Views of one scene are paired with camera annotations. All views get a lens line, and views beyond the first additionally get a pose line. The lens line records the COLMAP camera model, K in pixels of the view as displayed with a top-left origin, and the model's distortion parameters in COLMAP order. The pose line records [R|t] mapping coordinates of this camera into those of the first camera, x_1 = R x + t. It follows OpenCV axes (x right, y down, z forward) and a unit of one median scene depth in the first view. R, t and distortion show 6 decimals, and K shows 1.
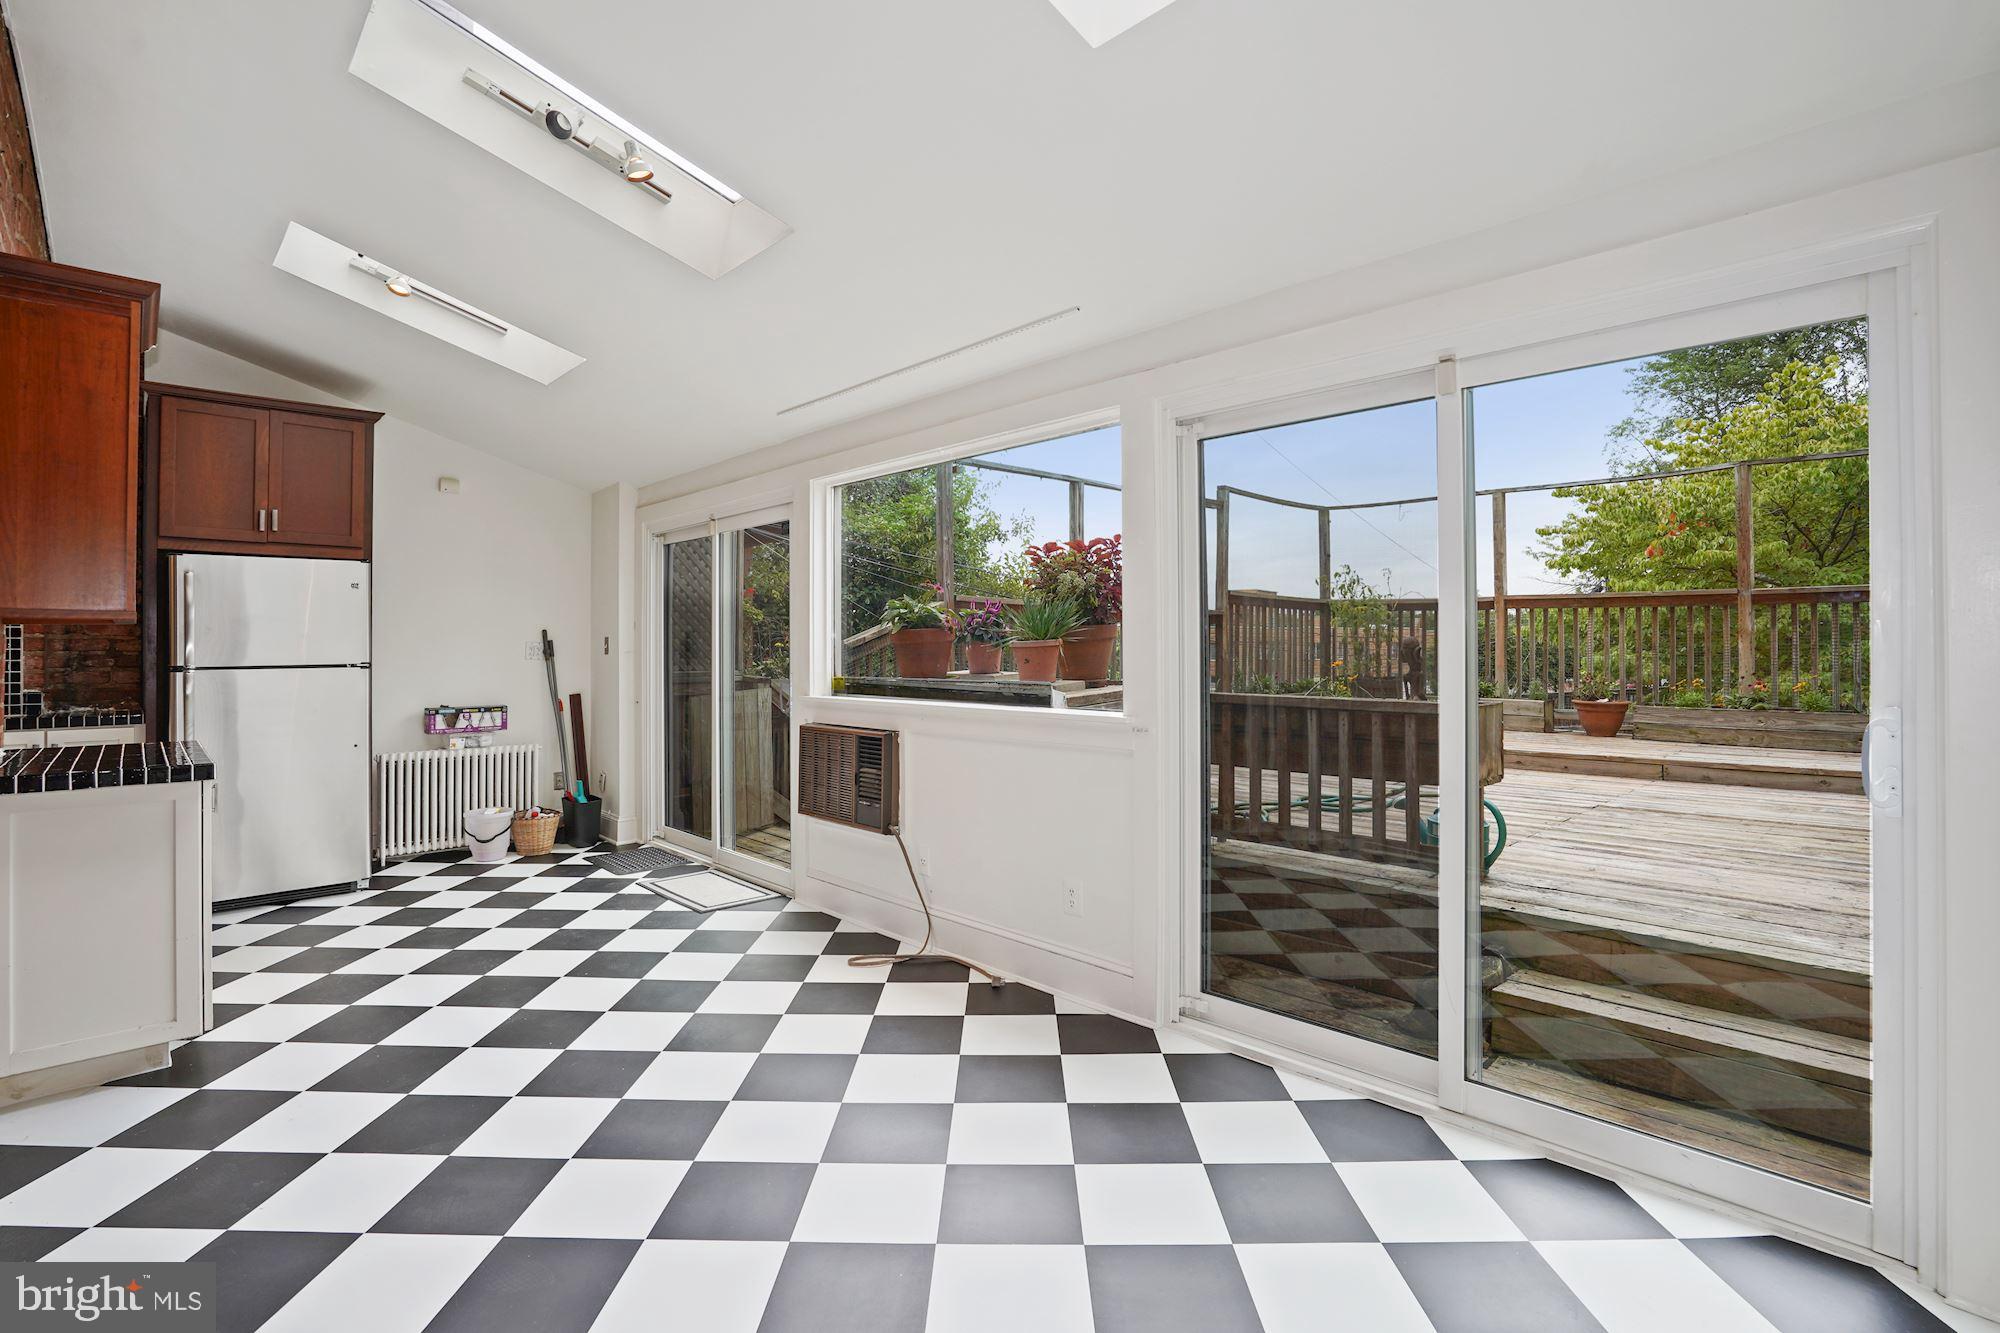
lens RADIAL K [[935.0, 0, 976.4], [0, 935.0, 658.4], [0, 0, 1]] dist [-0.000140, -0.000057]
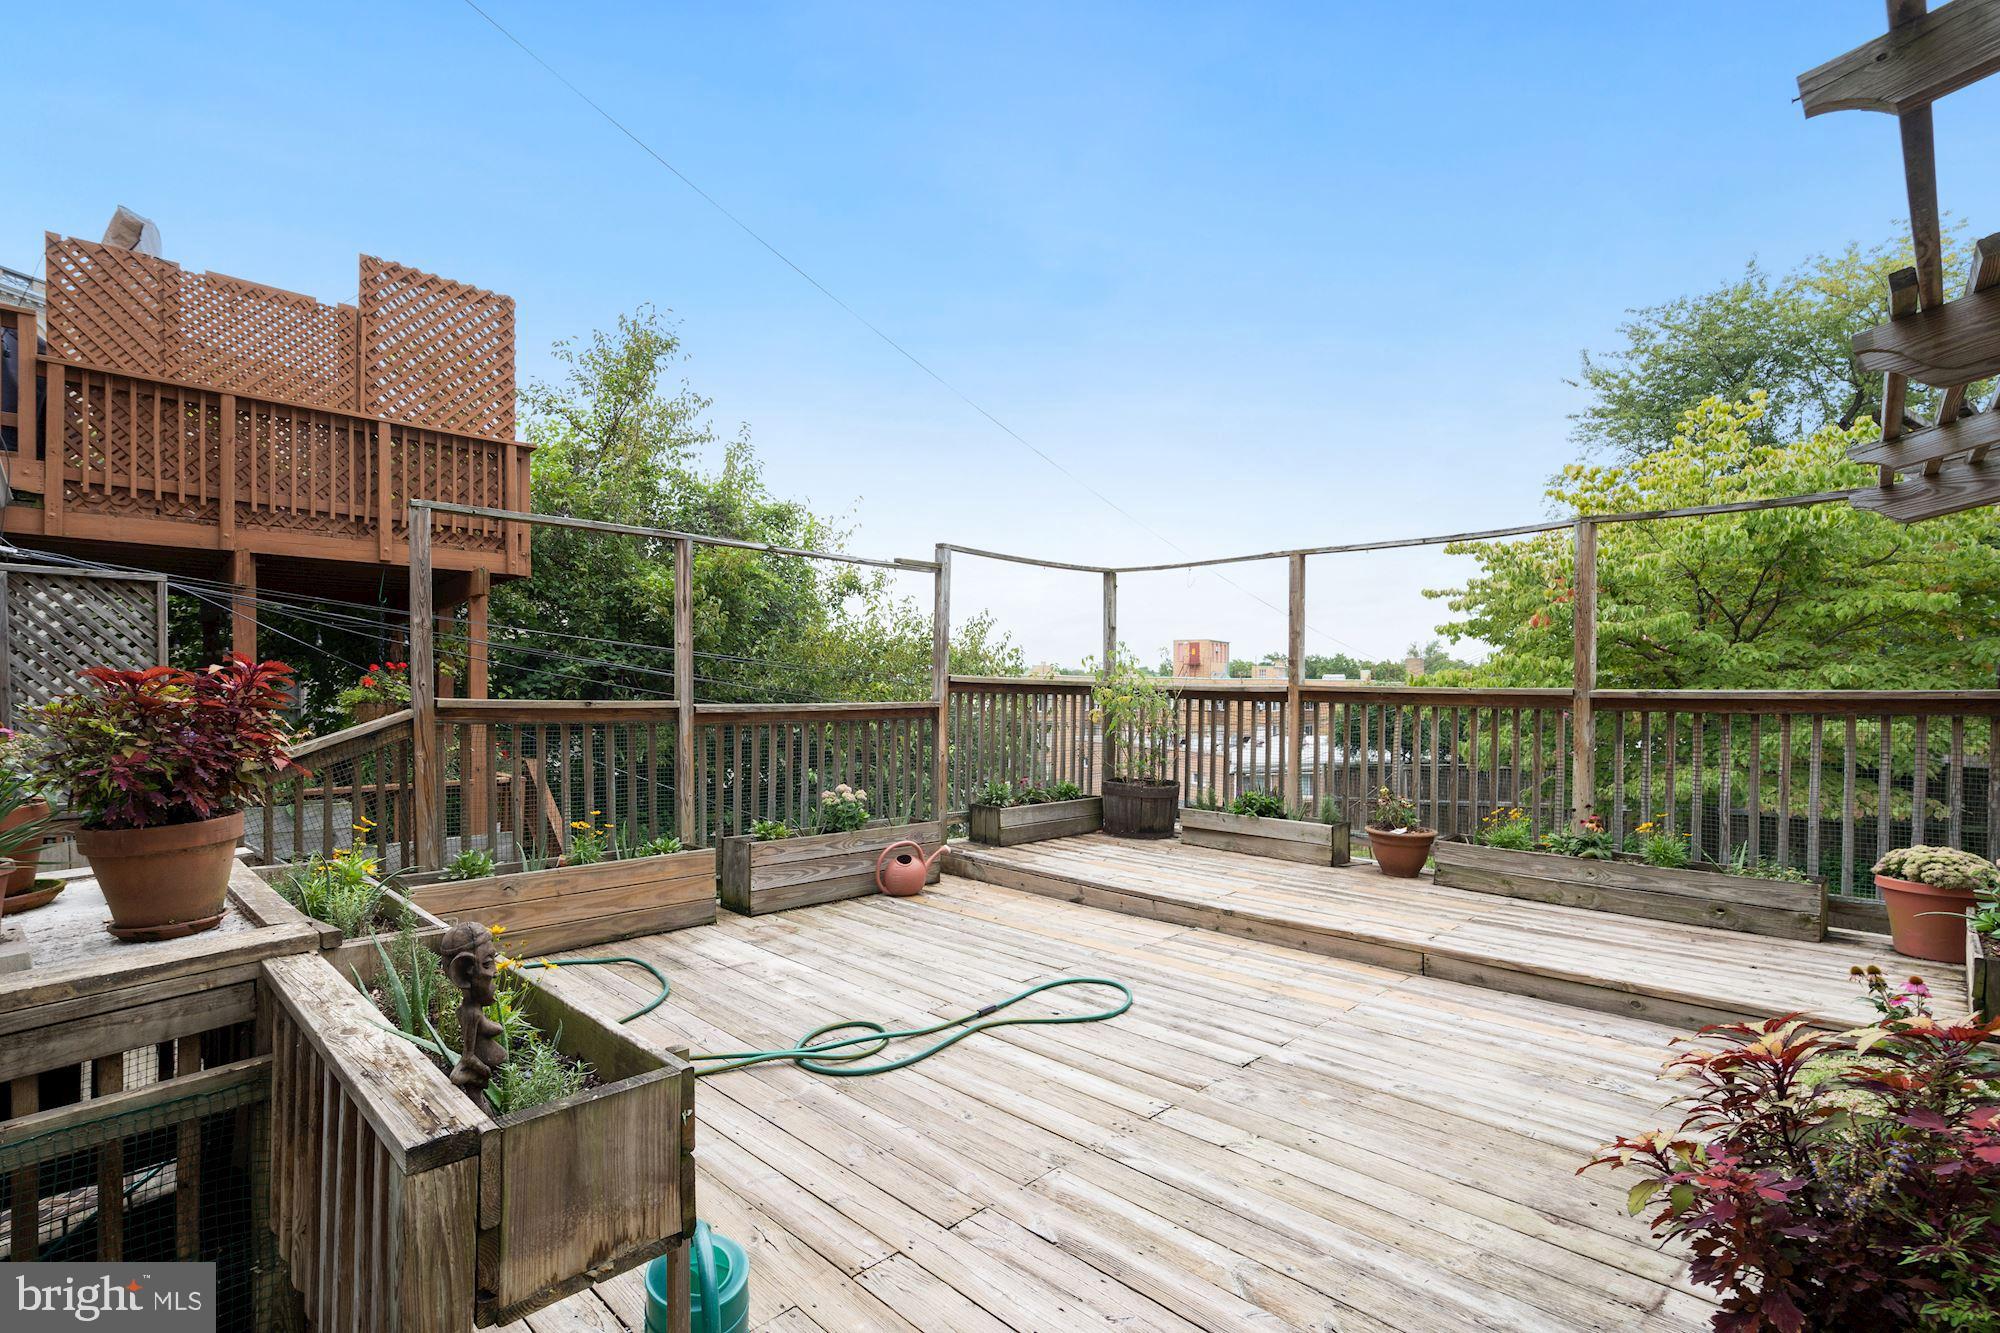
lens RADIAL K [[917.8, 0, 931.4], [0, 917.8, 713.5], [0, 0, 1]] dist [0.001151, -0.000078]
pose [[0.999817, 0.011590, -0.015216, 0.208210], [-0.011382, 0.999842, 0.013676, -0.039503], [0.015372, -0.013500, 0.999791, 0.171774]]
